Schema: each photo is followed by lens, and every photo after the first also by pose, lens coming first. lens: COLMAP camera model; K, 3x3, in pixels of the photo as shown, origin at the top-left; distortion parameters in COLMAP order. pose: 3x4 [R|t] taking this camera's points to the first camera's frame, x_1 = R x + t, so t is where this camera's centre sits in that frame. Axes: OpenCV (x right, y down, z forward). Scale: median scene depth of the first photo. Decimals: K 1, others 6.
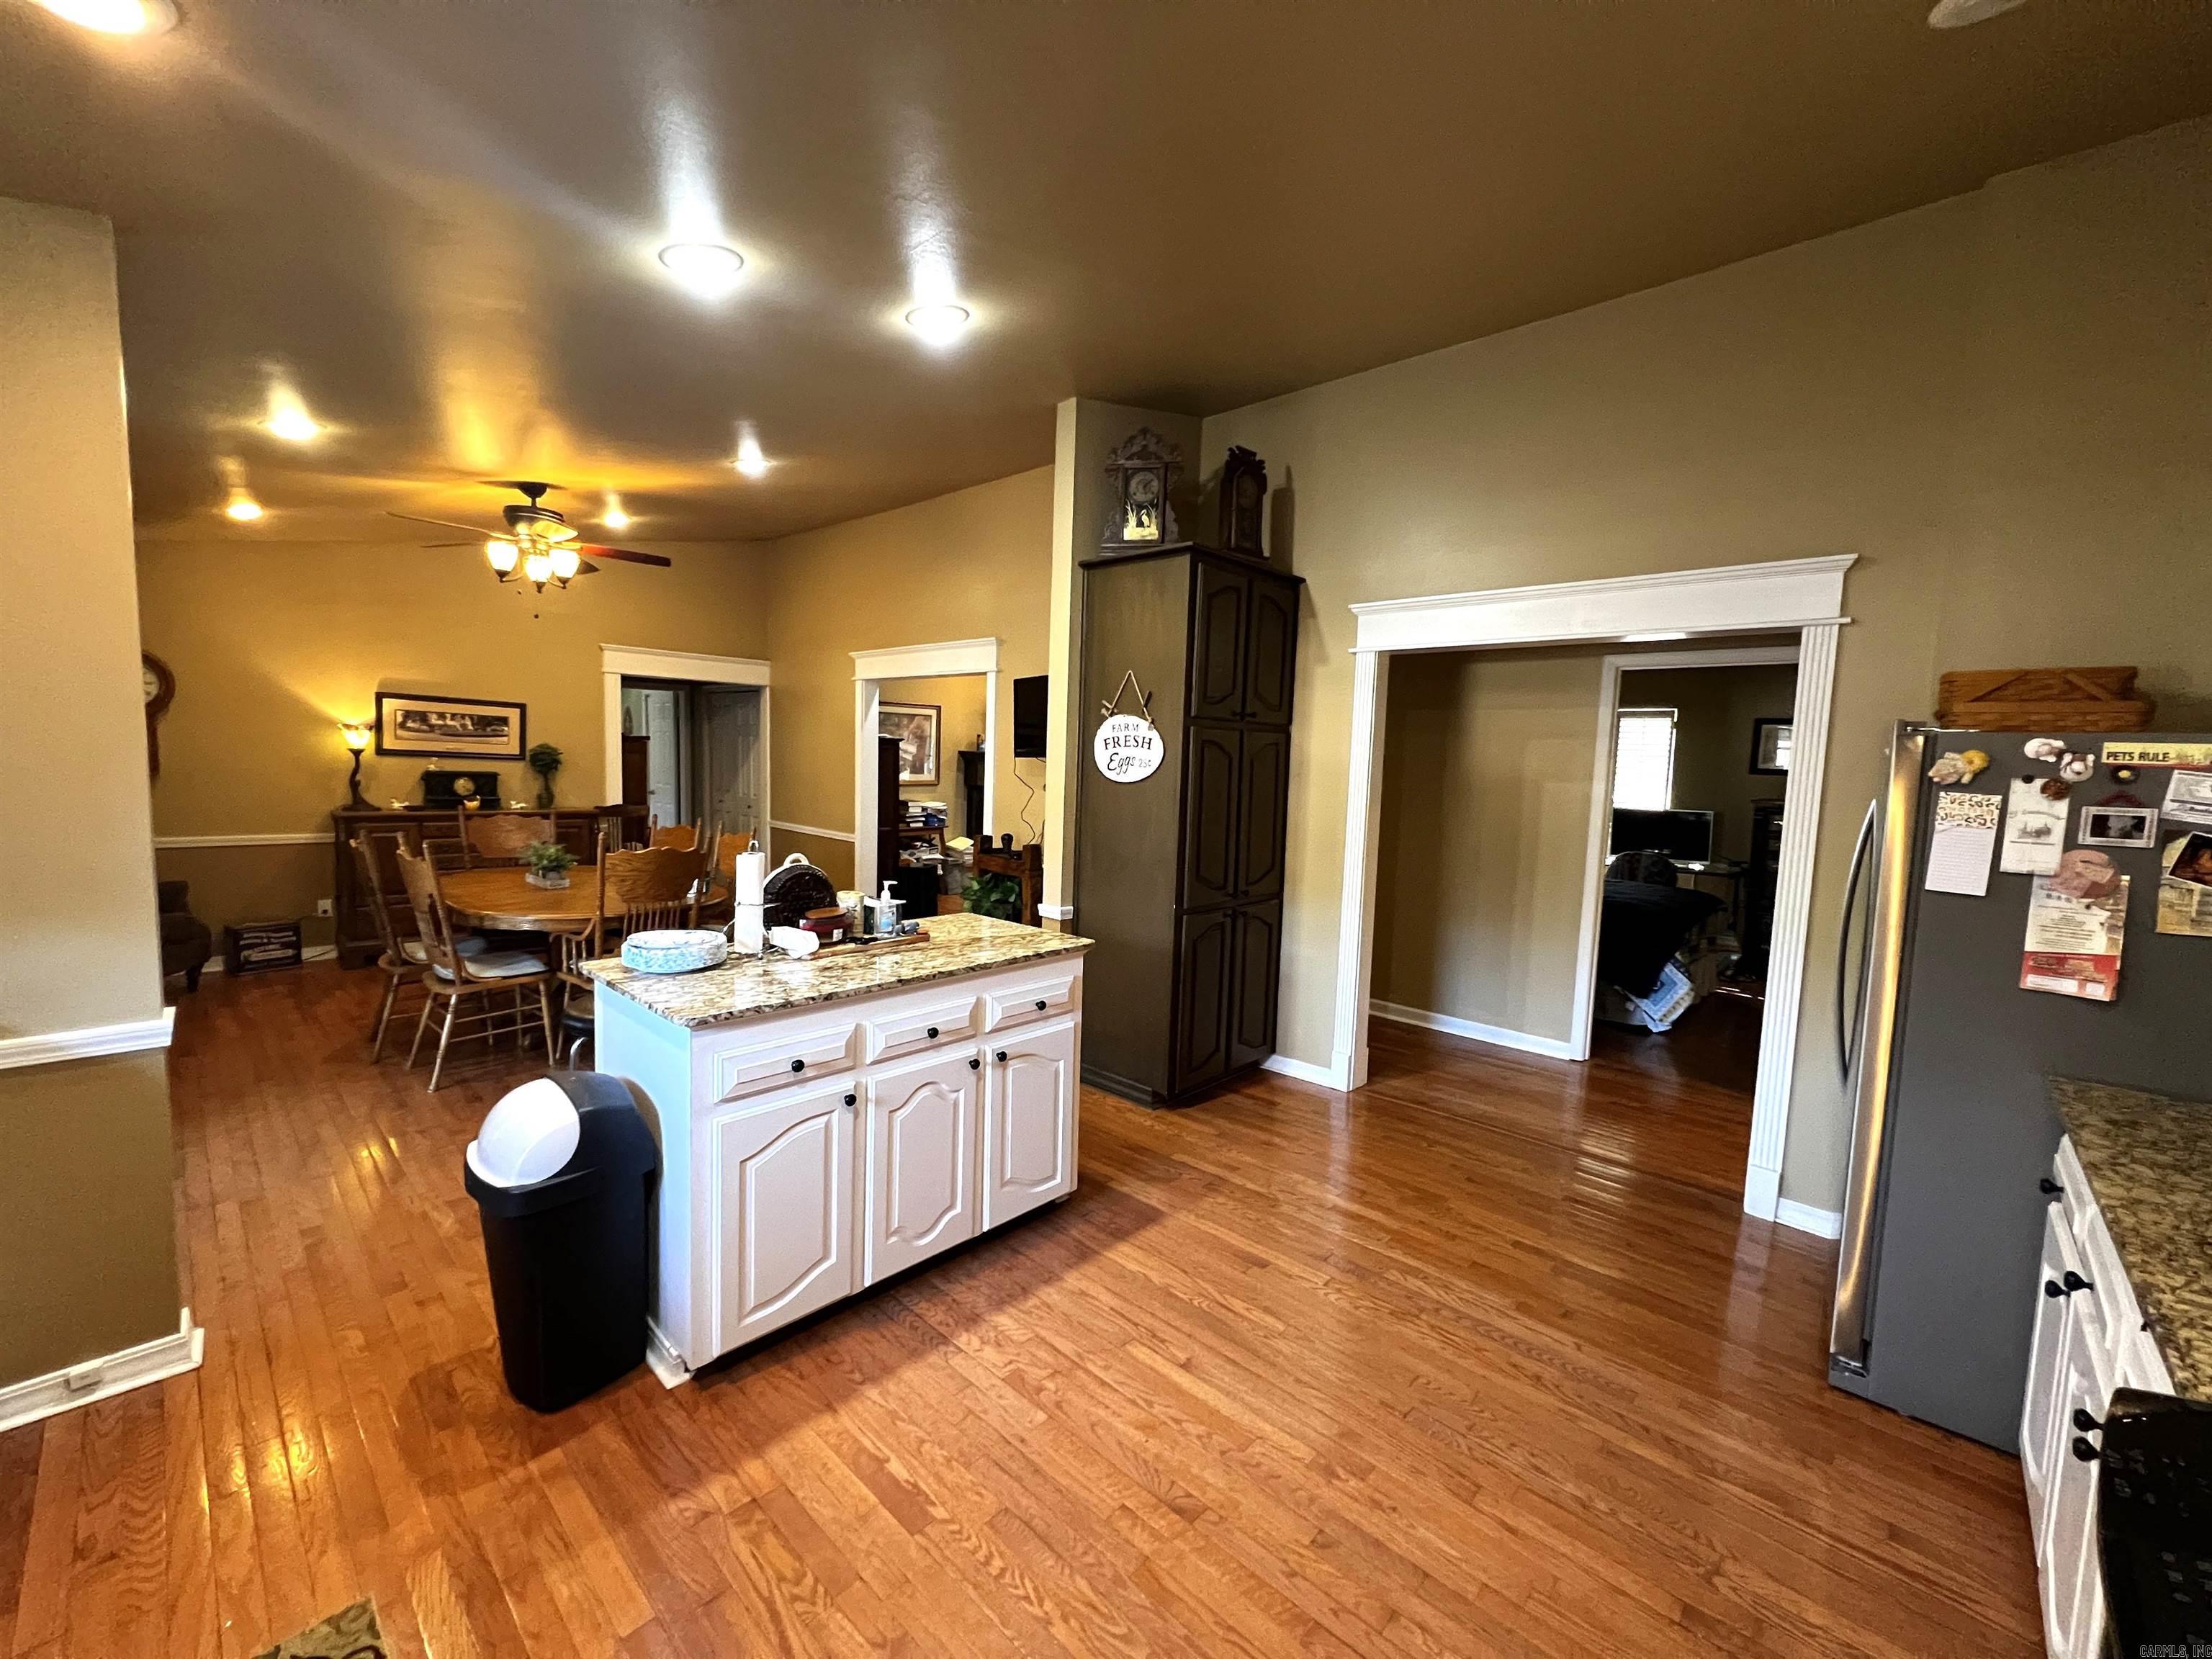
lens RADIAL K [[878.3, 0, 1112.8], [0, 878.3, 829.5], [0, 0, 1]] dist [-0.000751, -0.000538]
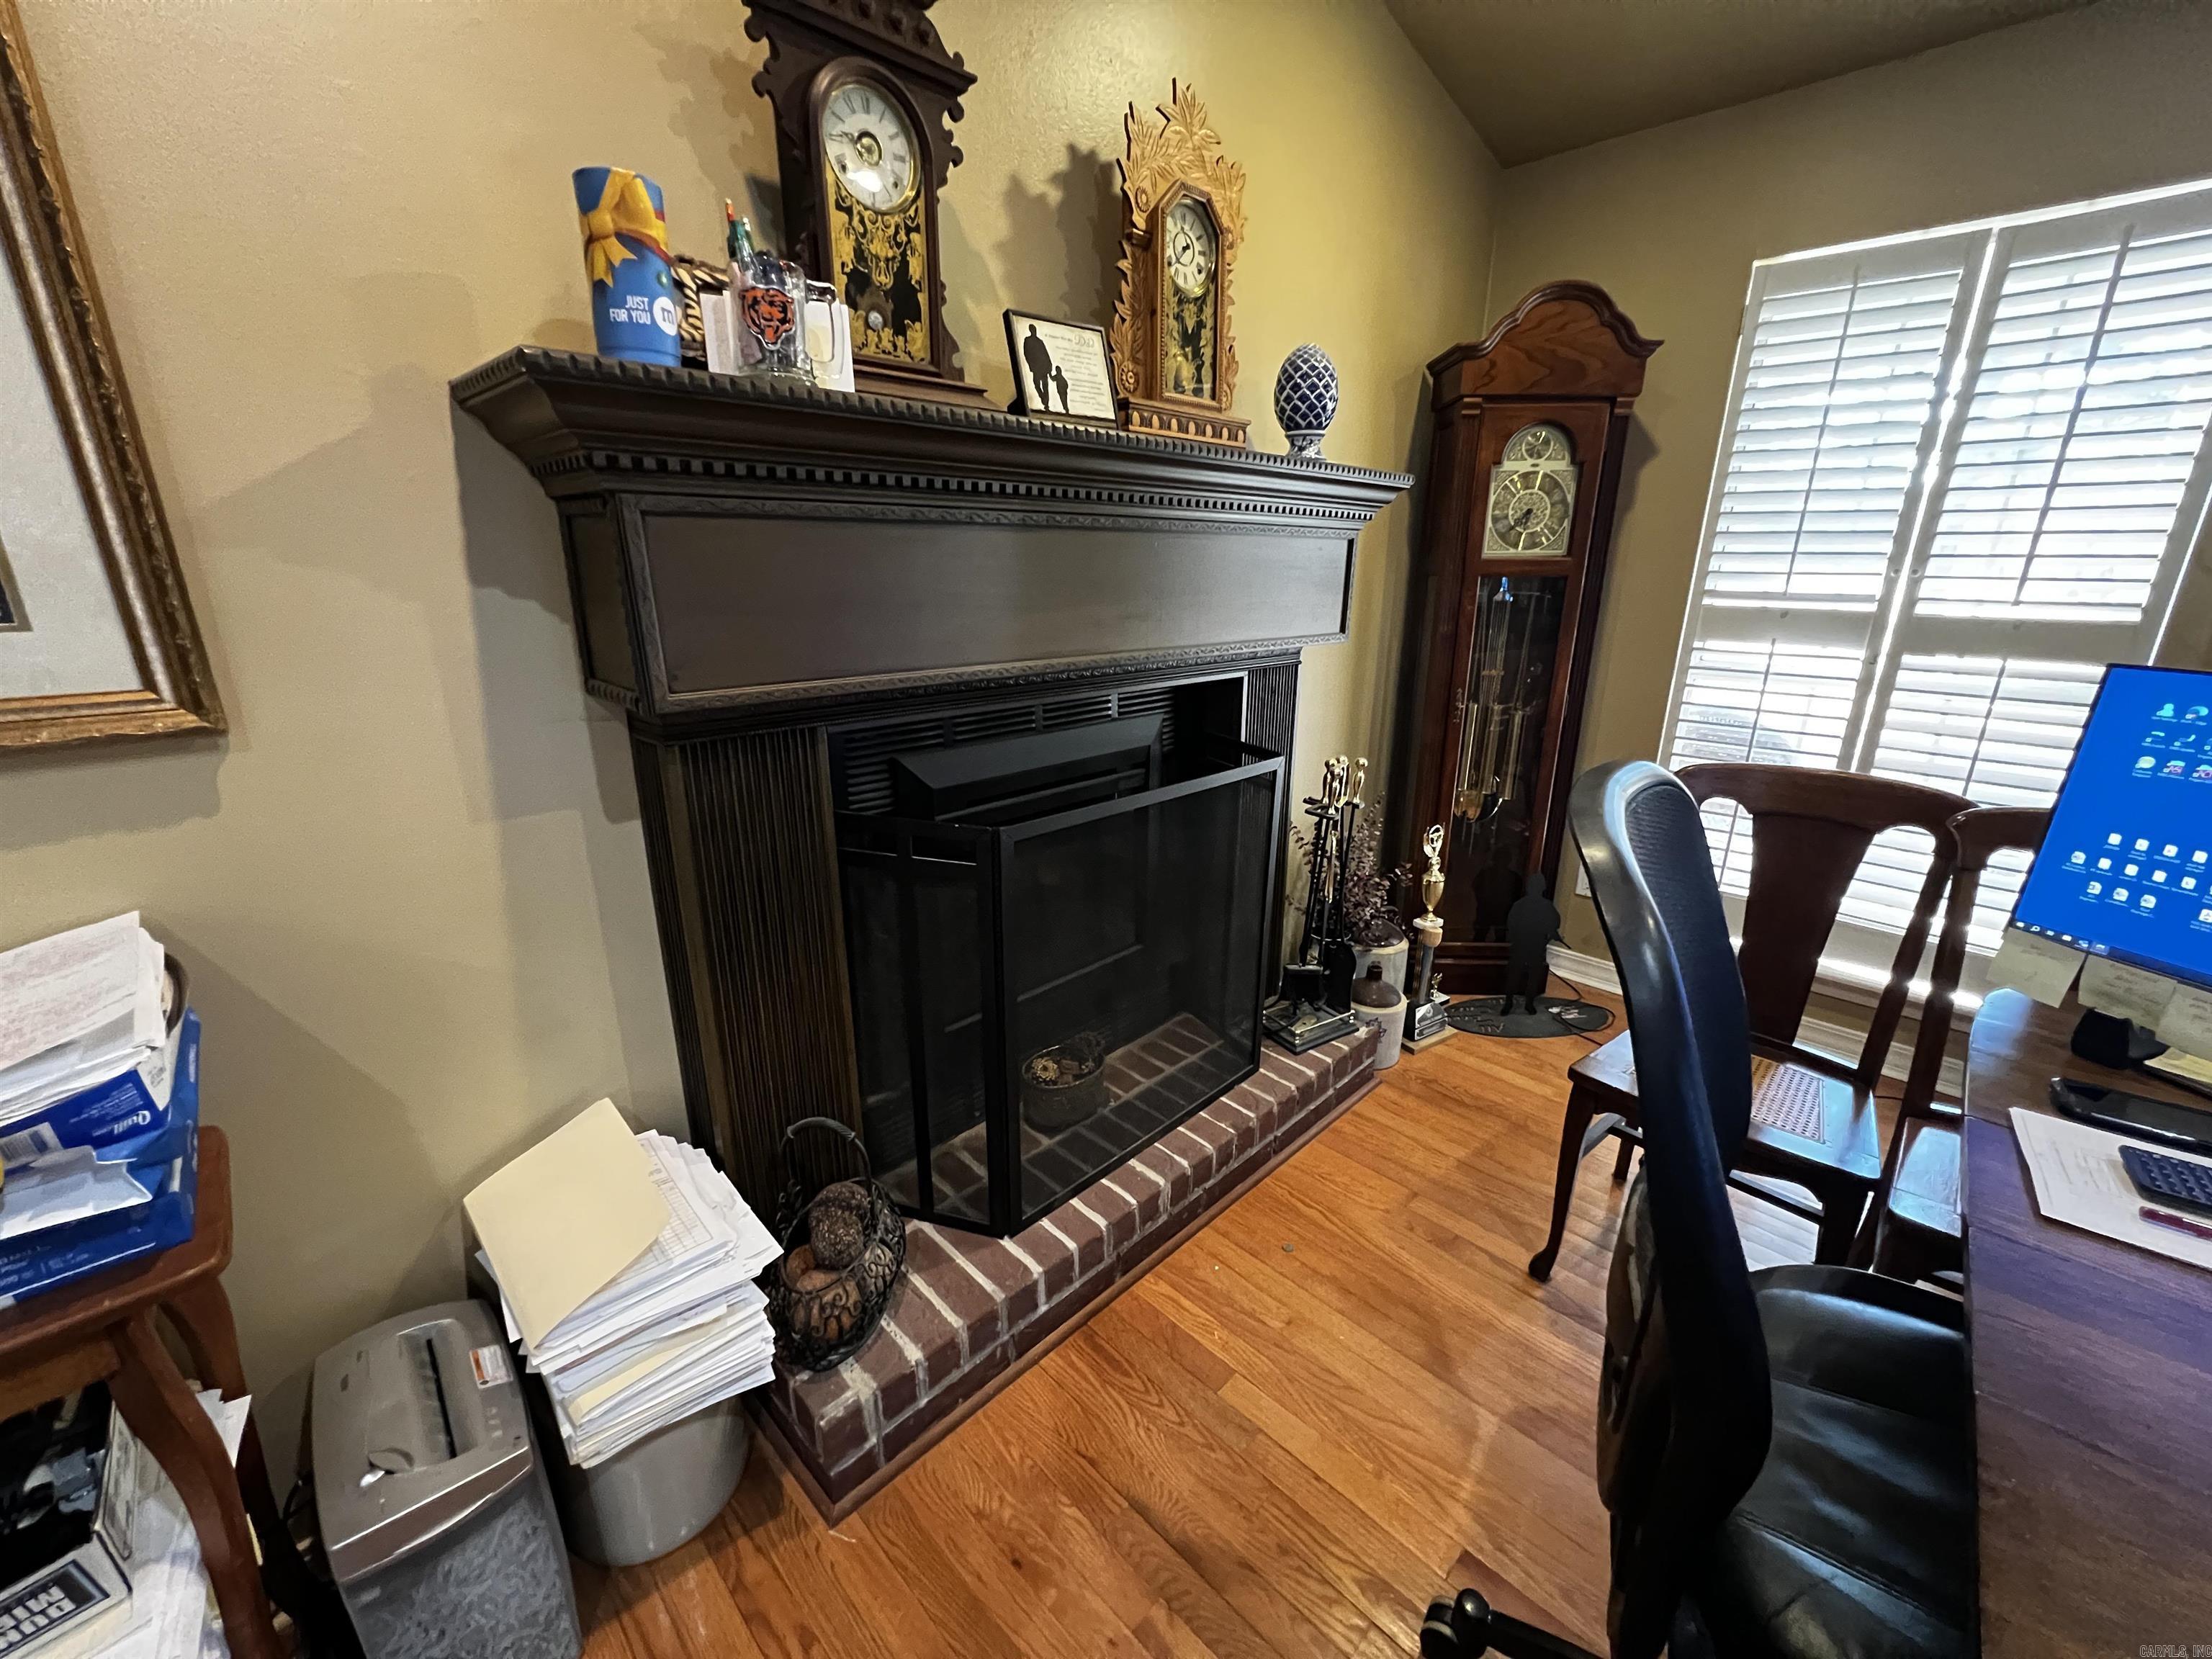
lens RADIAL K [[878.3, 0, 1109.6], [0, 878.3, 832.4], [0, 0, 1]] dist [-0.000751, -0.000538]
pose [[0.999019, -0.011740, -0.042708, -0.097313], [0.020631, 0.976585, 0.214142, -0.061127], [0.039194, -0.214813, 0.975868, 0.931805]]
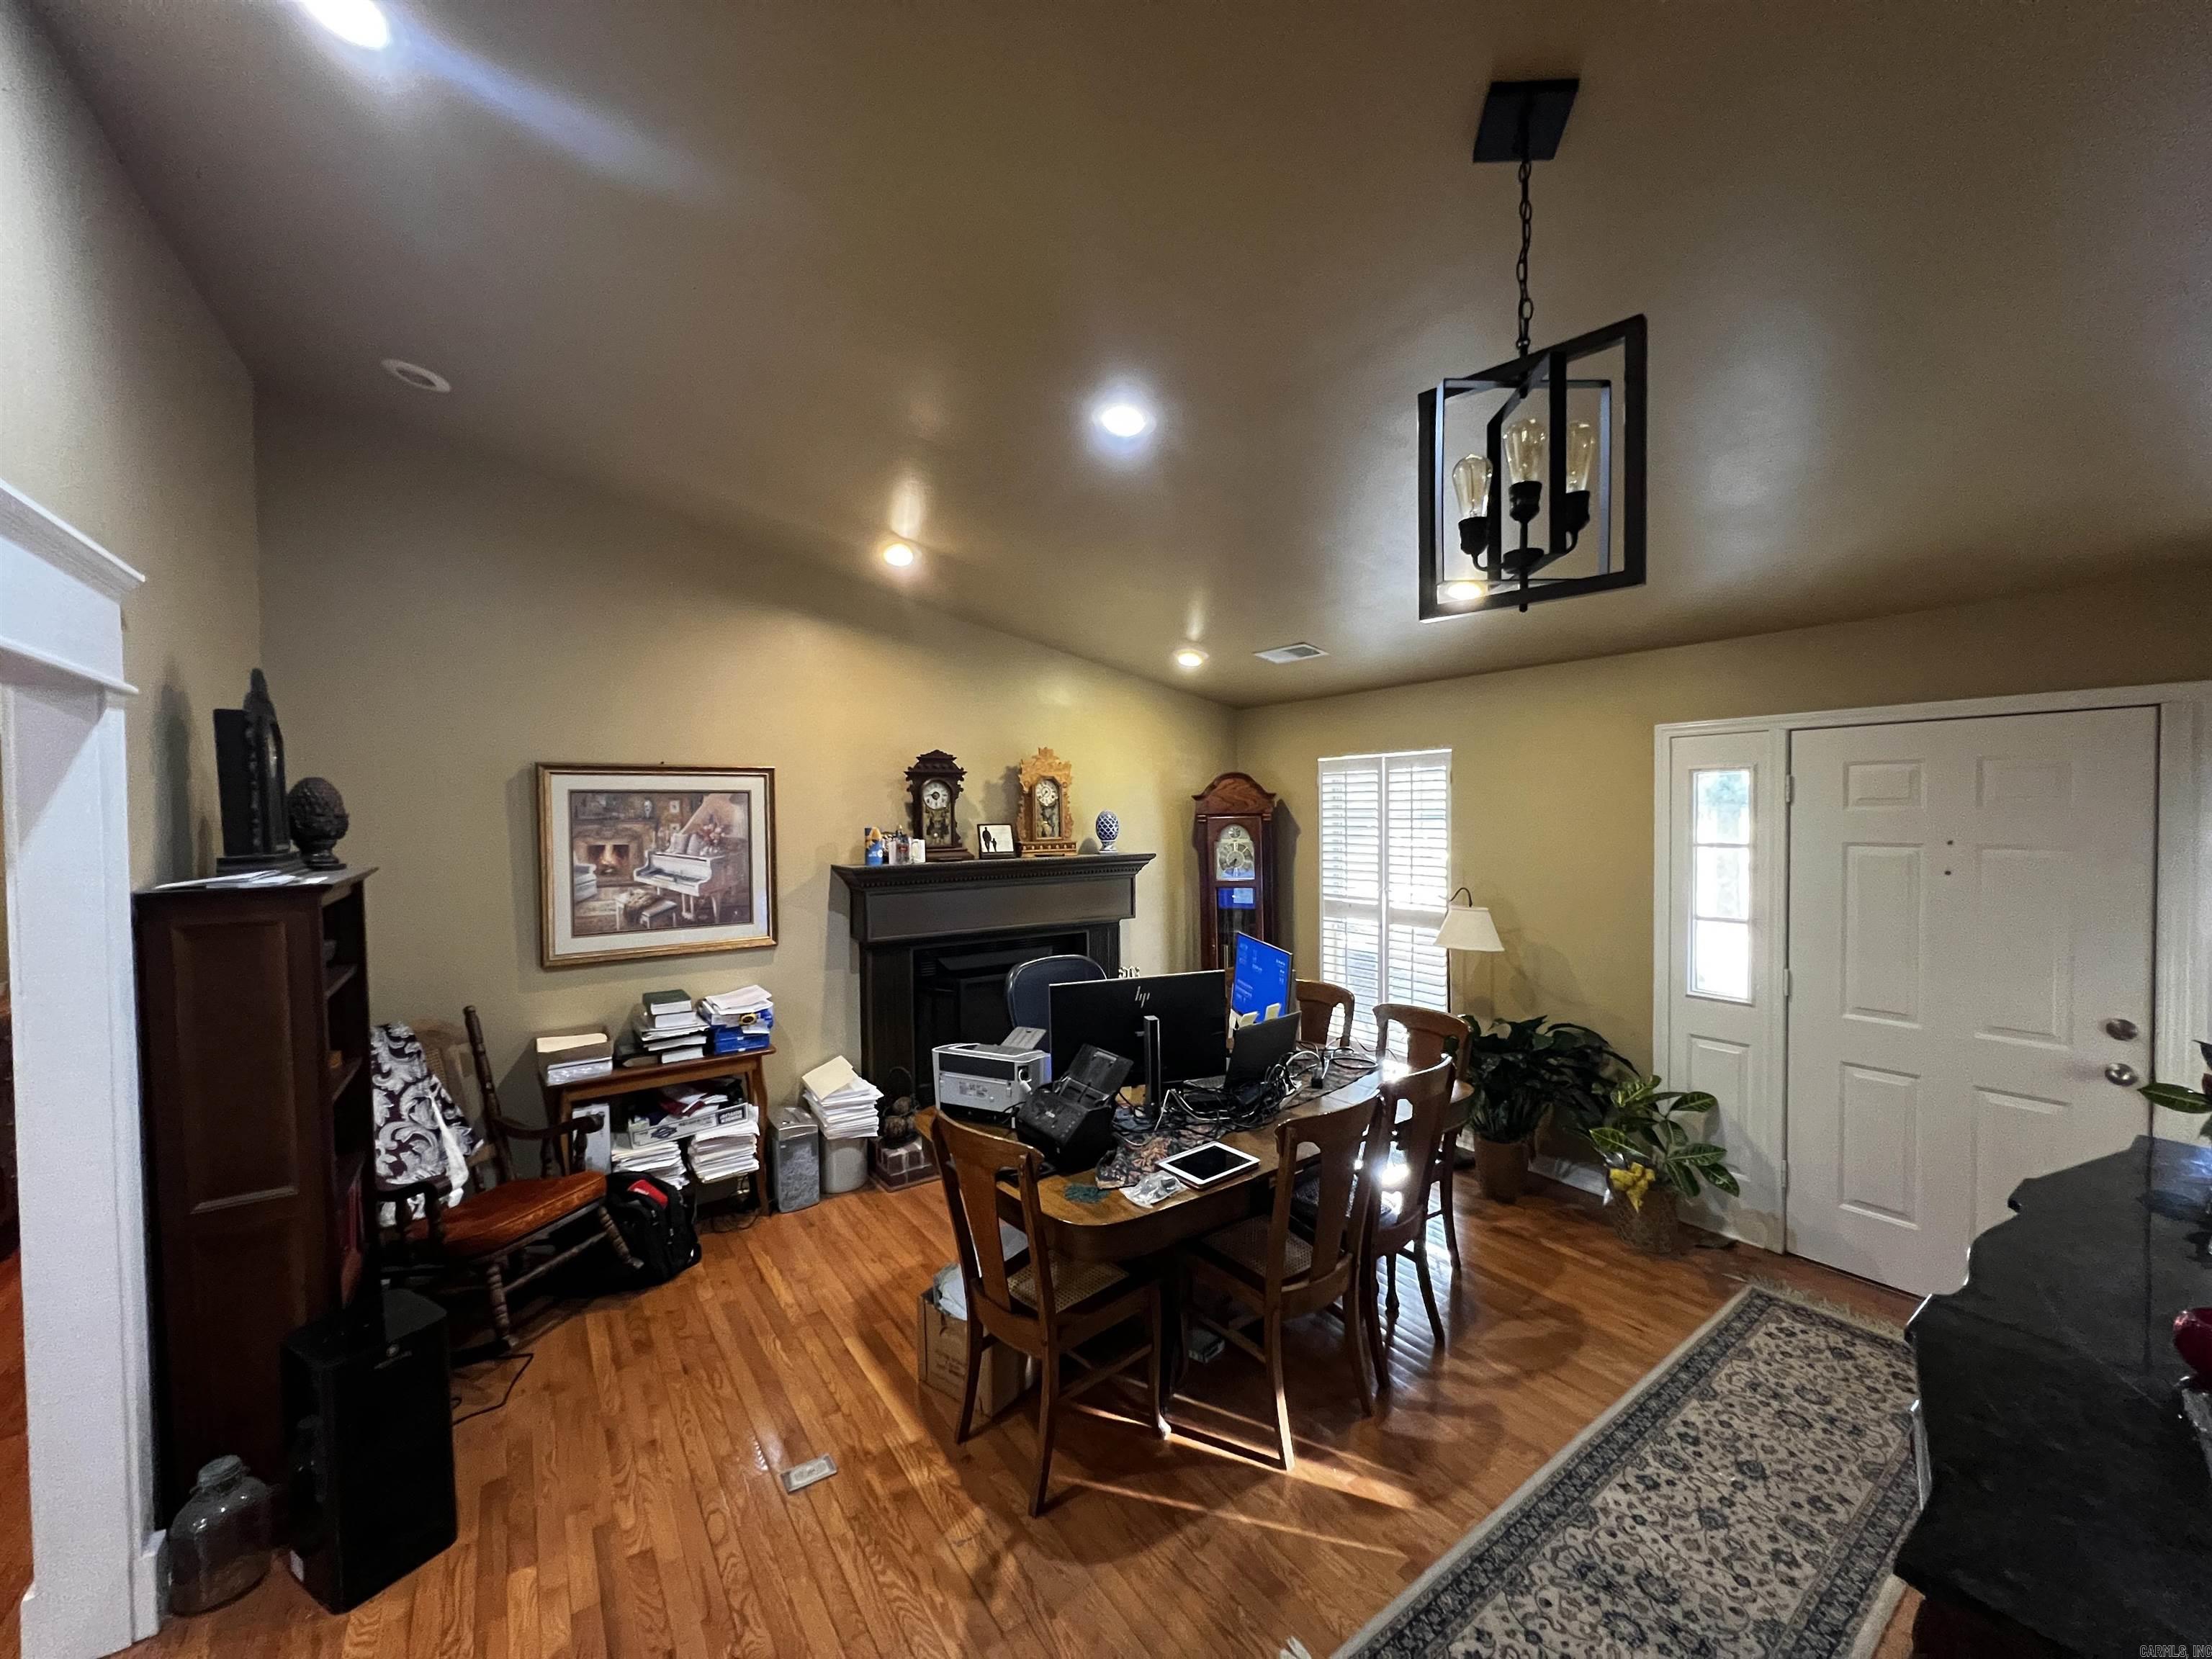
lens RADIAL K [[878.3, 0, 1111.9], [0, 878.3, 838.8], [0, 0, 1]] dist [-0.000751, -0.000538]
pose [[0.973836, -0.035135, -0.224519, 0.069104], [0.022688, 0.998072, -0.057780, -0.077646], [0.226116, 0.051174, 0.972755, 0.622347]]
